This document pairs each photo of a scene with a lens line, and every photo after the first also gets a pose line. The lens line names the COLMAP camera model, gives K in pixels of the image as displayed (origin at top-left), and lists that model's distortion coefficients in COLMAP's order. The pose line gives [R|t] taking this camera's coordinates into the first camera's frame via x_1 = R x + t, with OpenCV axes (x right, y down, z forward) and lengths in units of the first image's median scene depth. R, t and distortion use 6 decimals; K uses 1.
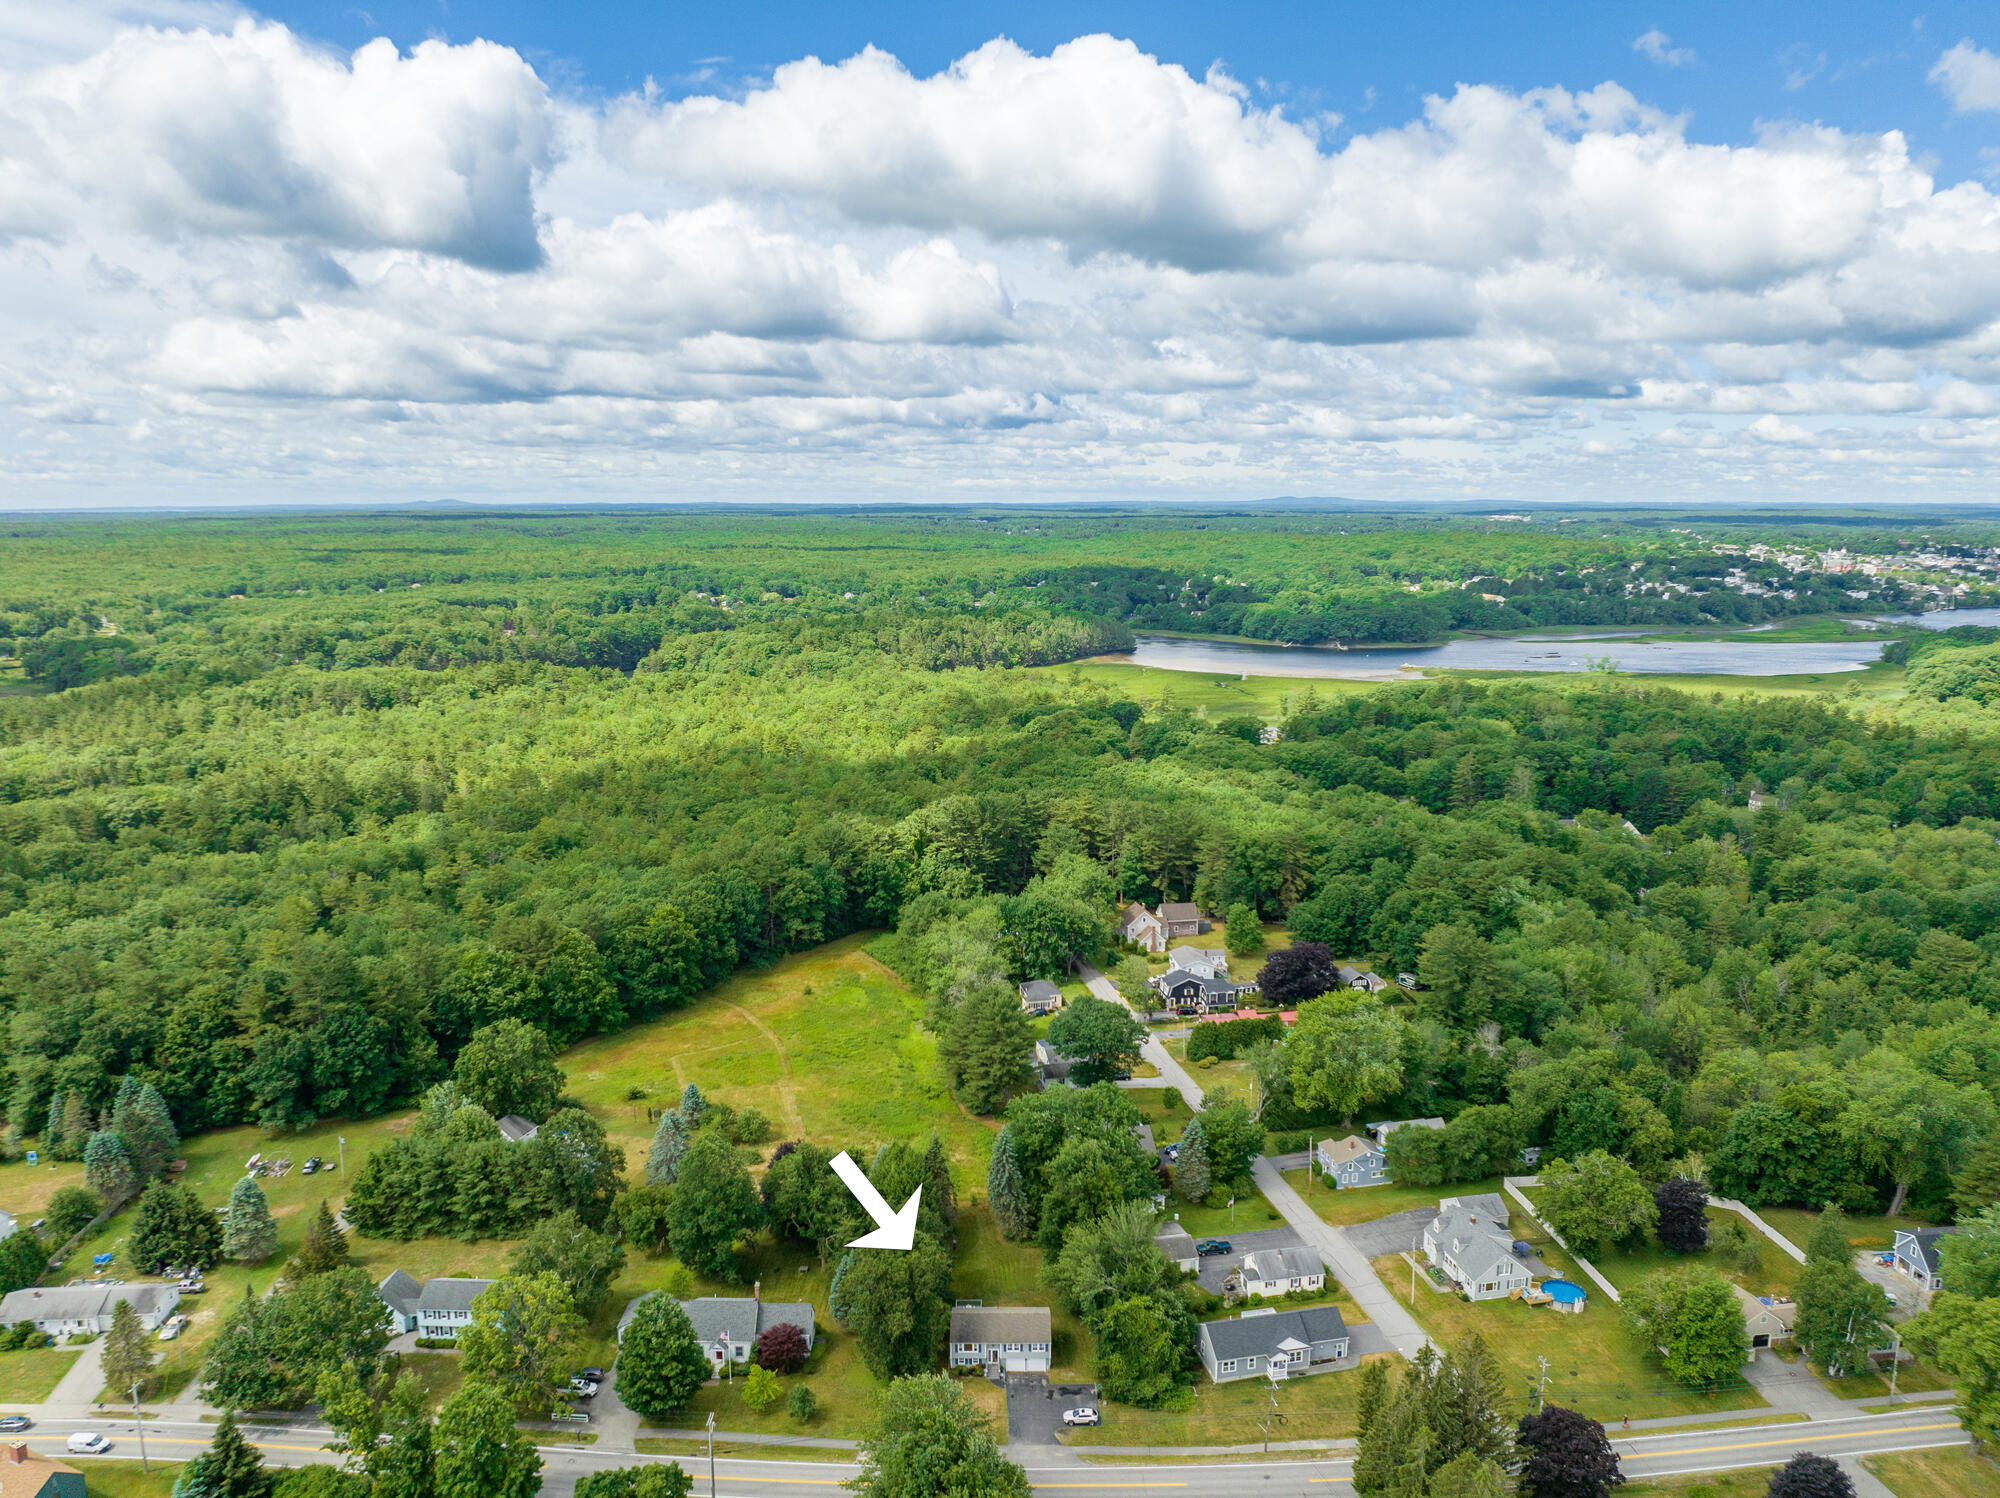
lens RADIAL K [[1408.8, 0, 1000.0], [0, 1408.8, 749.0], [0, 0, 1]] dist [-0.000253, 0.000240]
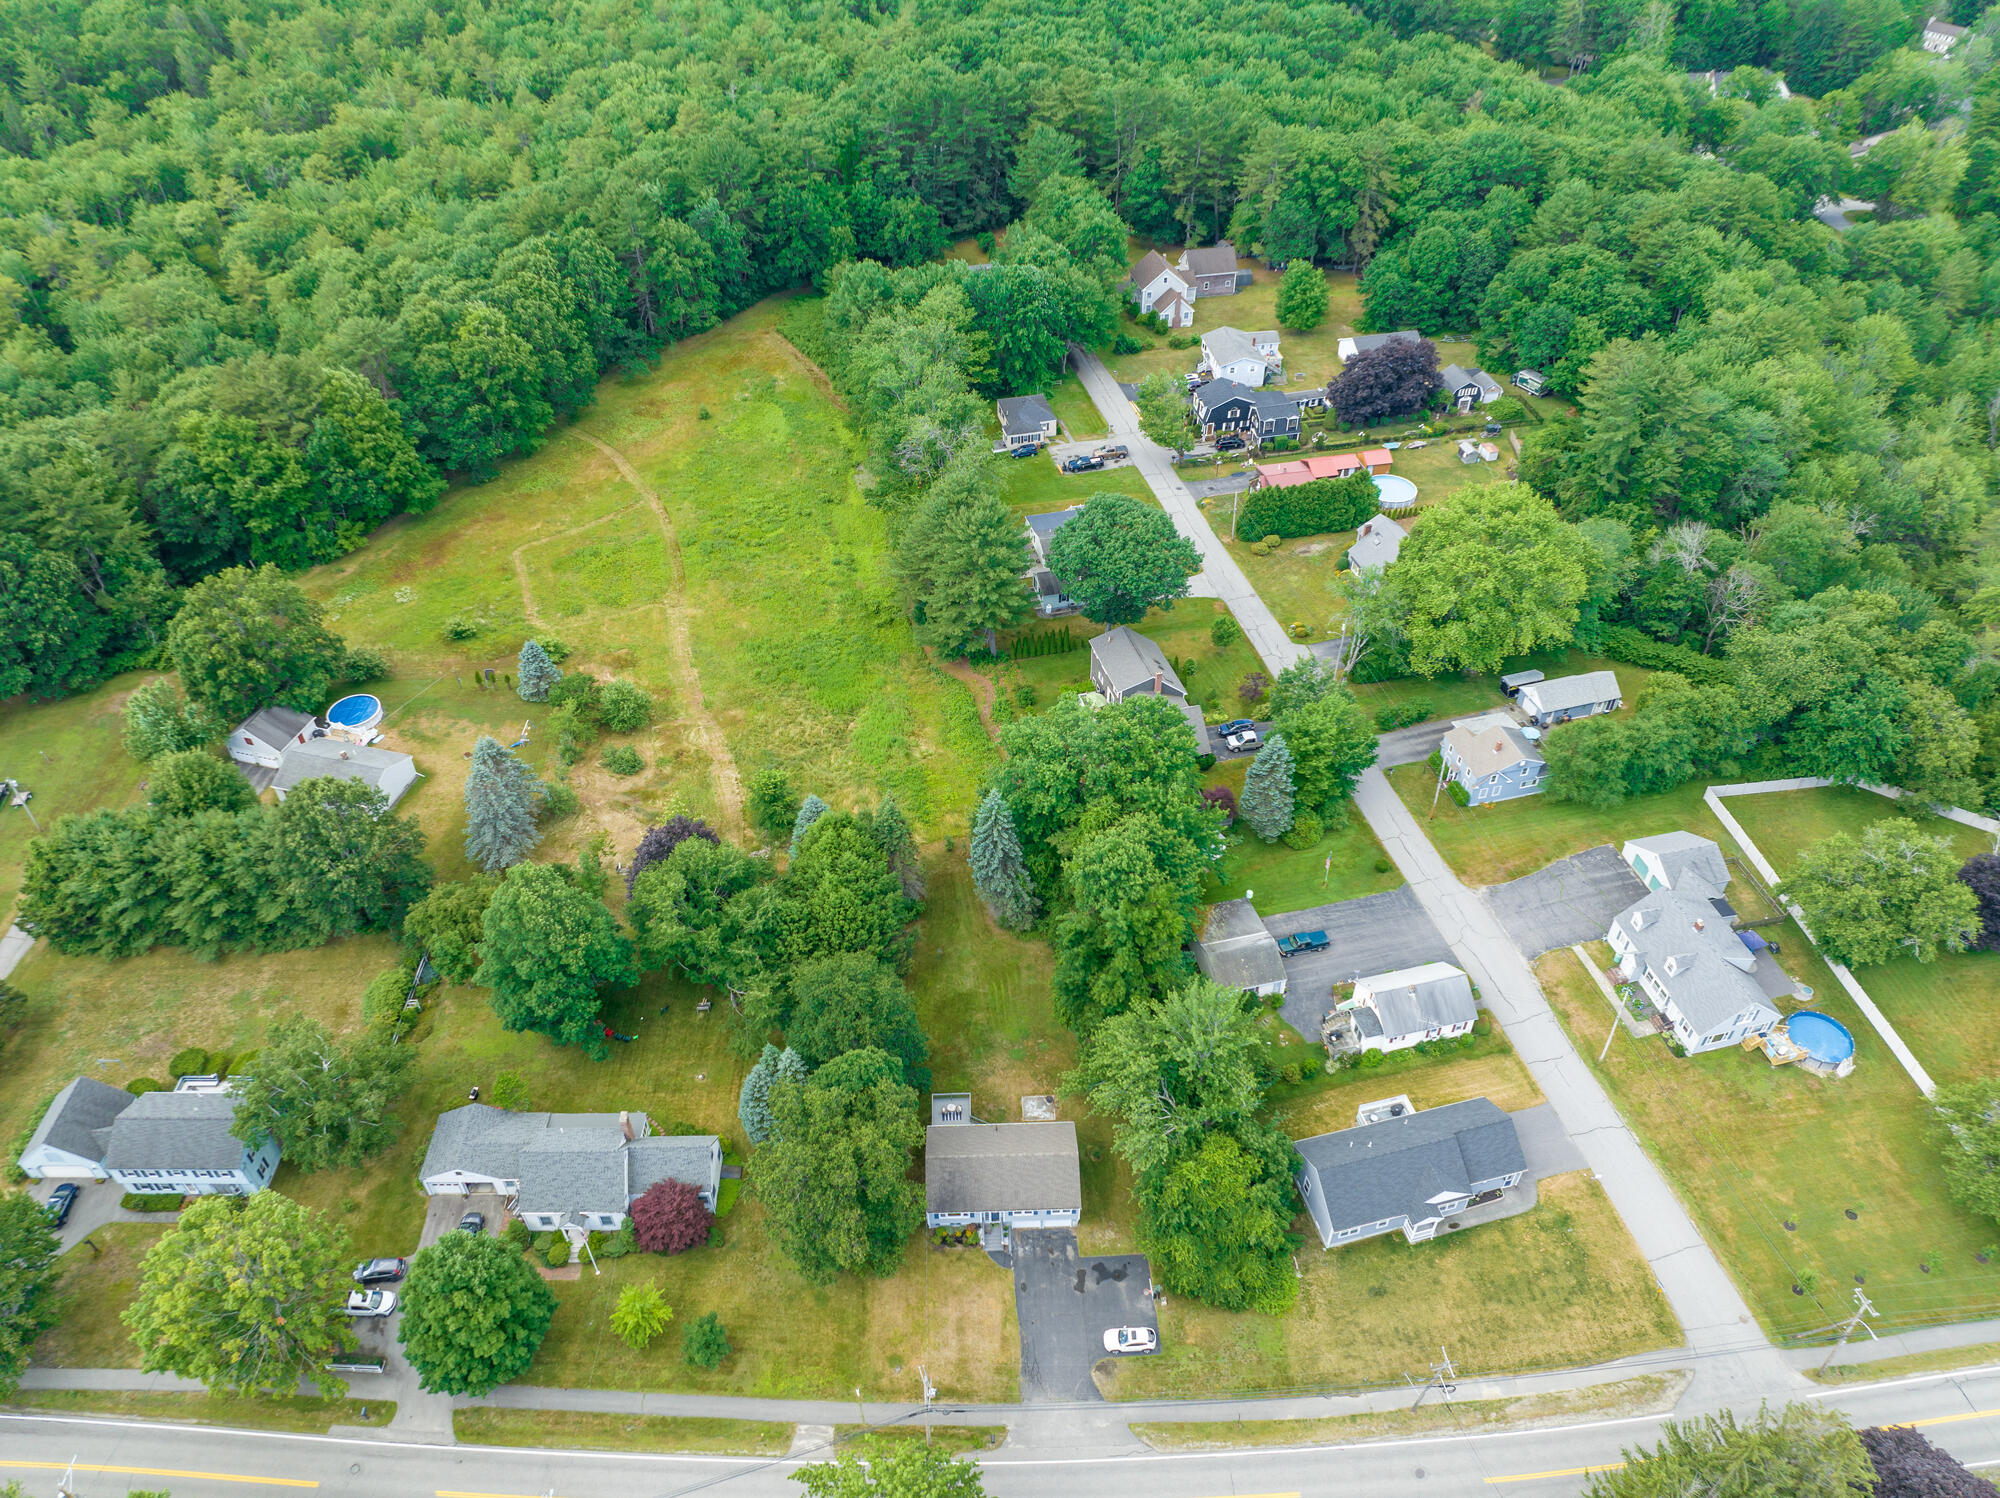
lens RADIAL K [[1442.6, 0, 983.9], [0, 1442.6, 749.4], [0, 0, 1]] dist [-0.050517, 0.036754]
pose [[0.999630, -0.024104, 0.012595, -0.007448], [0.014376, 0.861449, 0.507640, -0.061264], [-0.023086, -0.507271, 0.861477, 0.328173]]
